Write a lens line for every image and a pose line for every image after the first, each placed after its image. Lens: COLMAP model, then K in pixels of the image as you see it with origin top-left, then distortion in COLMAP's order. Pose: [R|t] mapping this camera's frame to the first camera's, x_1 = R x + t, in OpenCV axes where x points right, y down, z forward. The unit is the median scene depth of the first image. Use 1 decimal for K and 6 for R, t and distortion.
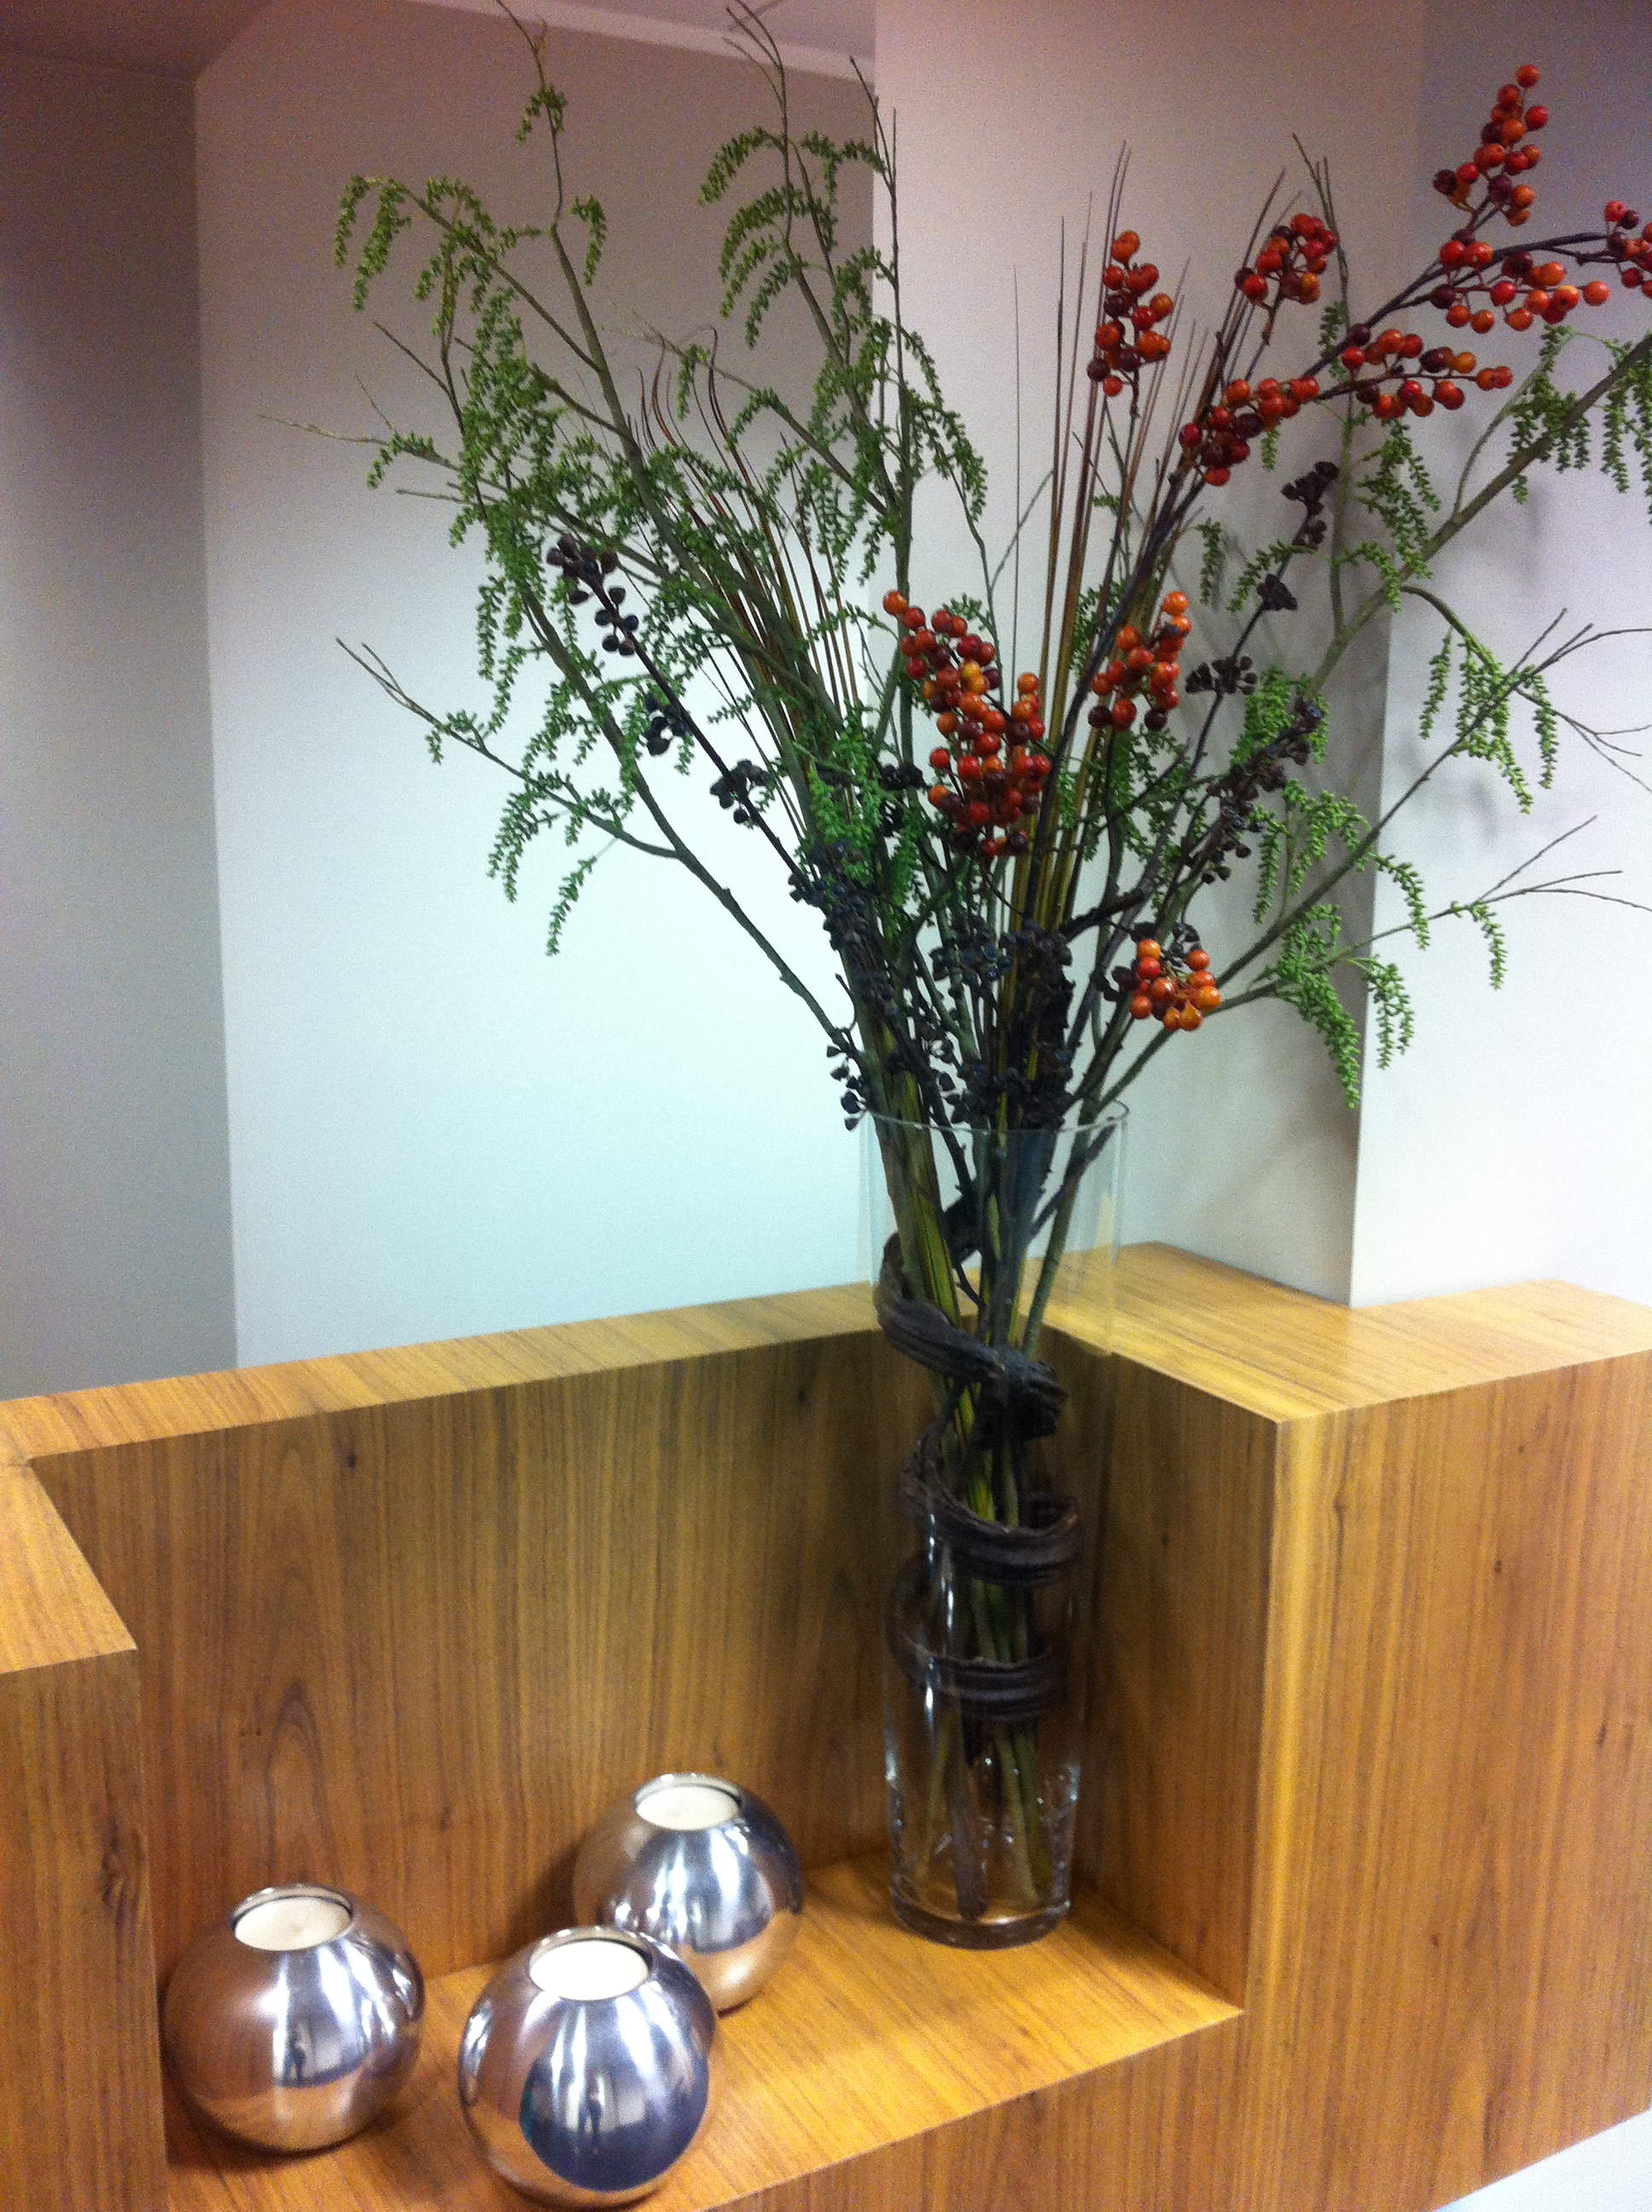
lens RADIAL K [[2171.9, 0, 829.2], [0, 2171.9, 1068.8], [0, 0, 1]] dist [0.010878, -0.171559]
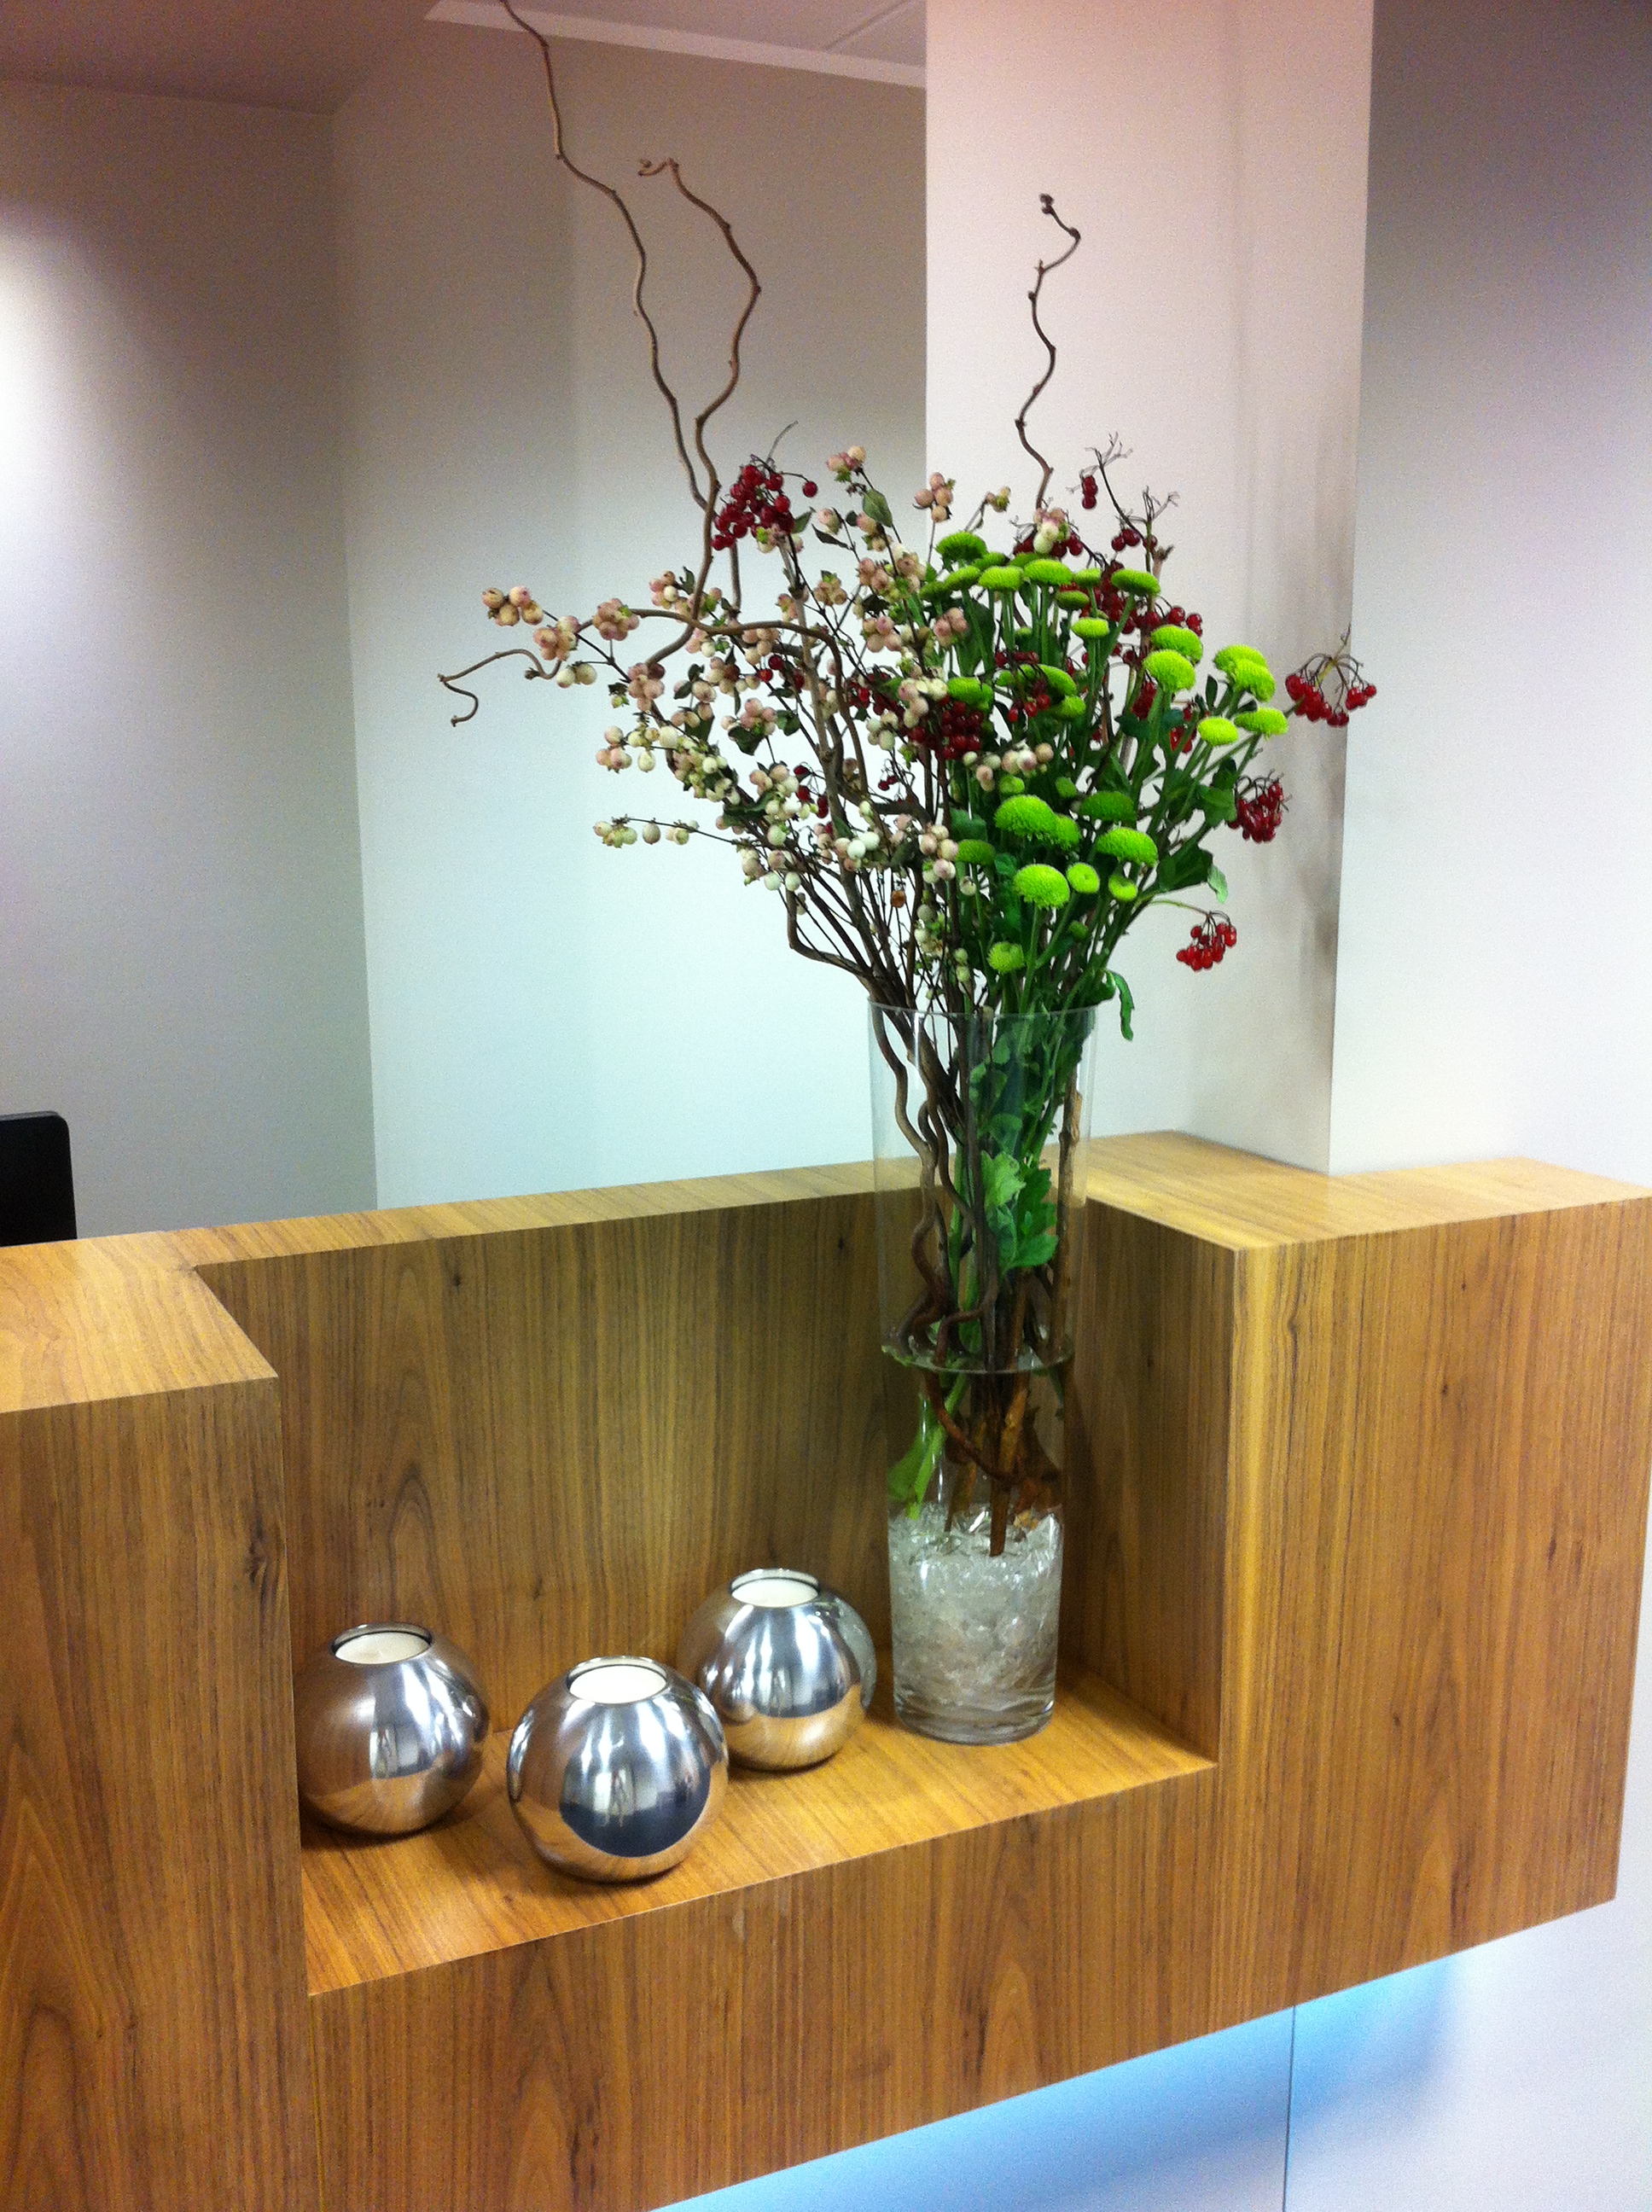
lens RADIAL K [[2172.2, 0, 826.0], [0, 2172.2, 1106.0], [0, 0, 1]] dist [0.044434, -0.183492]
pose [[0.997453, -0.007293, -0.070959, 0.068096], [0.008021, 0.999918, 0.009976, 0.069218], [0.070880, -0.010520, 0.997429, -0.183387]]
